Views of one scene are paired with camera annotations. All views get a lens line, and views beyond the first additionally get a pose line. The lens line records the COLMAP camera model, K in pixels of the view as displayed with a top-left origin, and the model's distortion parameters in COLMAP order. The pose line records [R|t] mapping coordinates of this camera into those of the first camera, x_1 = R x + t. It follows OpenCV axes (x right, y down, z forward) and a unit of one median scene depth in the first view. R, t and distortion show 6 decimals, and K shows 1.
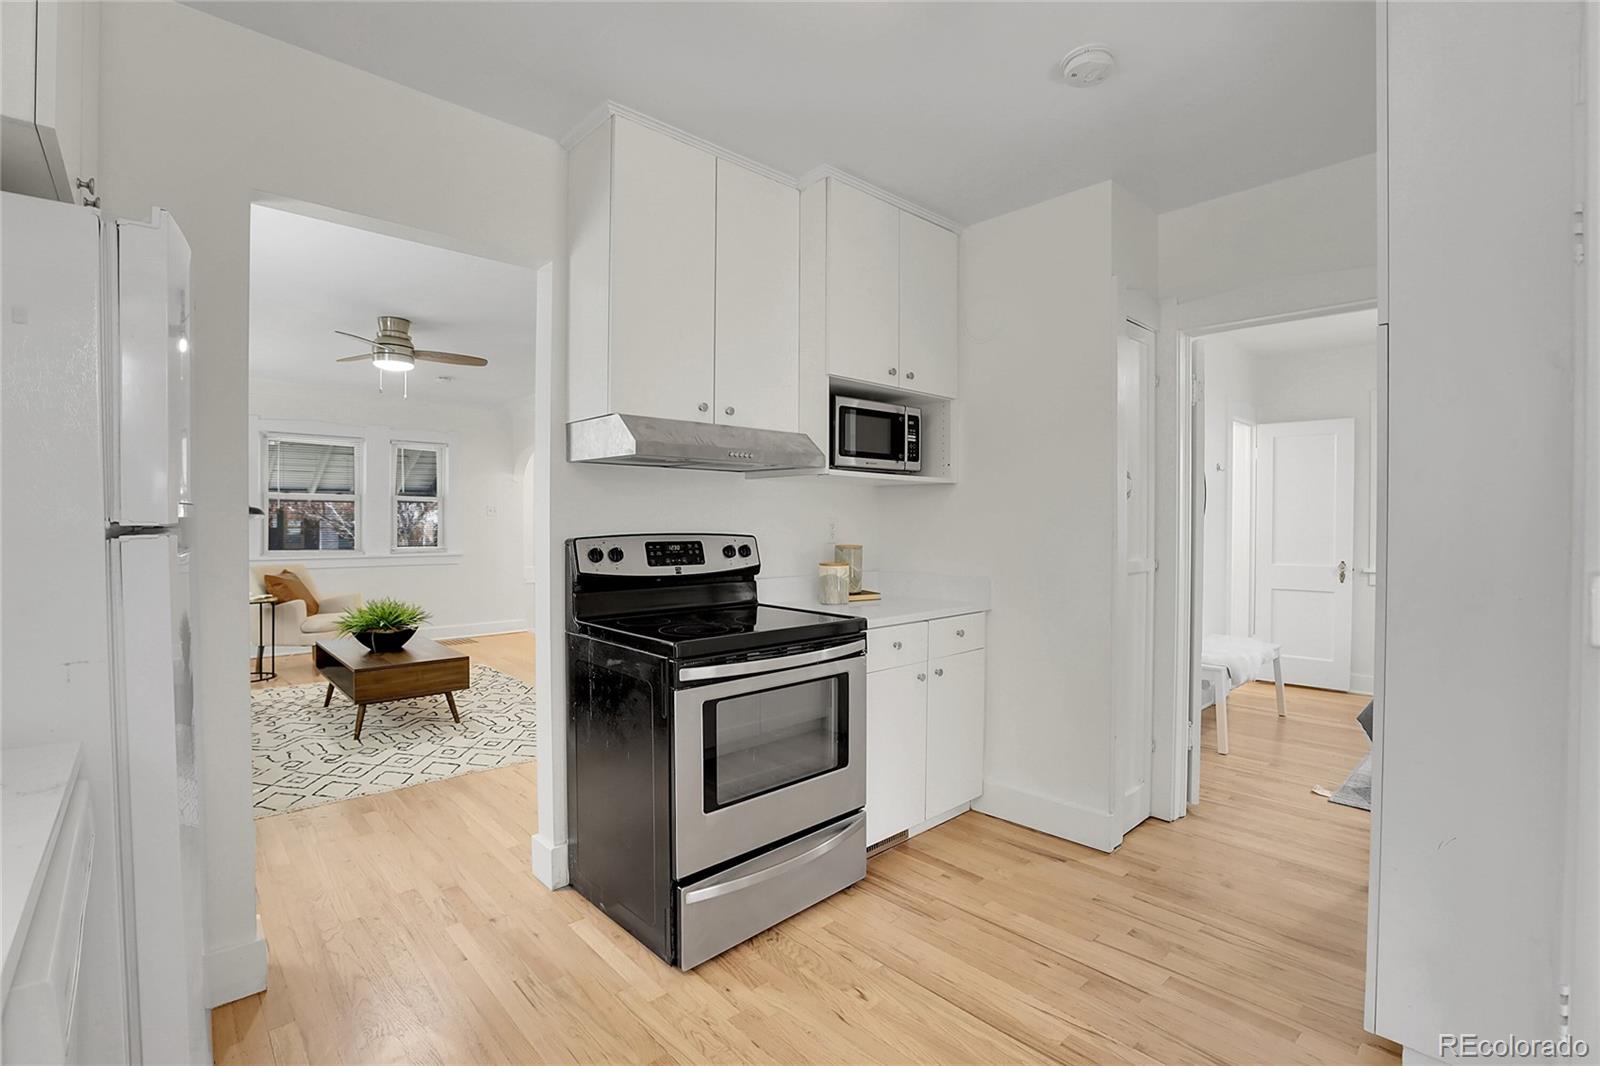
lens RADIAL K [[734.1, 0, 798.4], [0, 734.1, 528.7], [0, 0, 1]] dist [-0.043051, 0.014561]
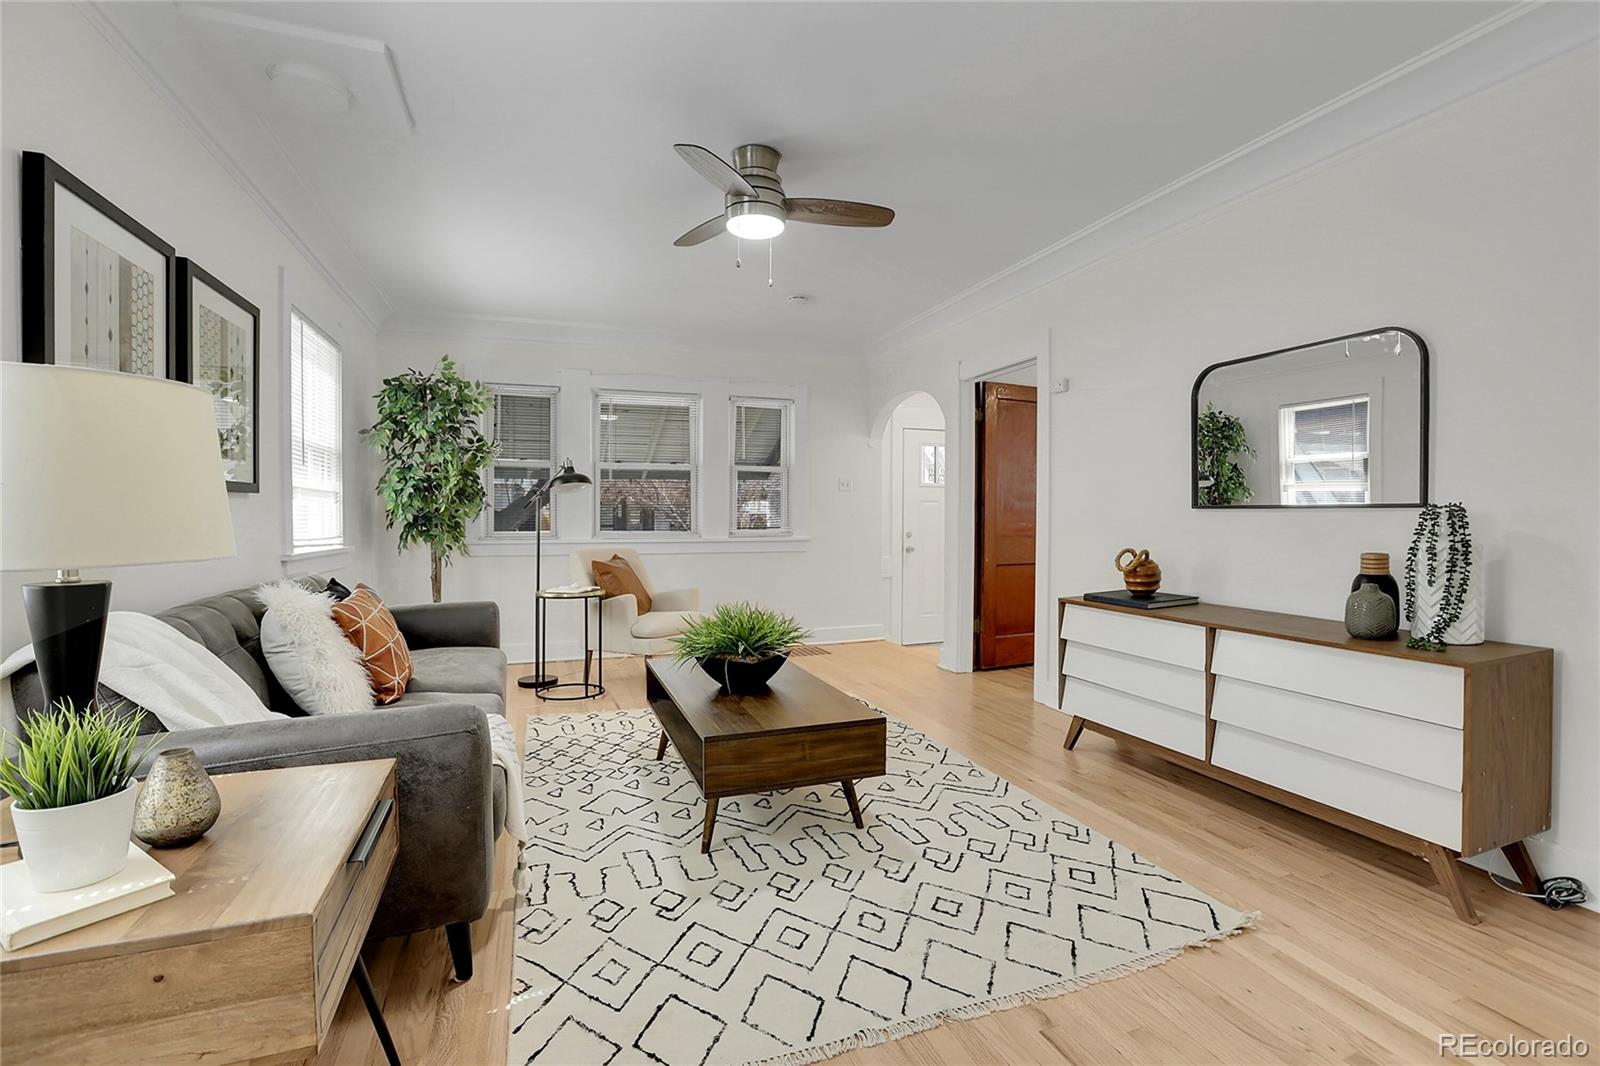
lens RADIAL K [[734.1, 0, 798.4], [0, 734.1, 528.7], [0, 0, 1]] dist [-0.043051, 0.014561]
pose [[0.924215, 0.006301, -0.381821, -0.288706], [-0.001783, 0.999924, 0.012185, 0.023957], [0.381869, -0.010581, 0.924156, 0.440853]]
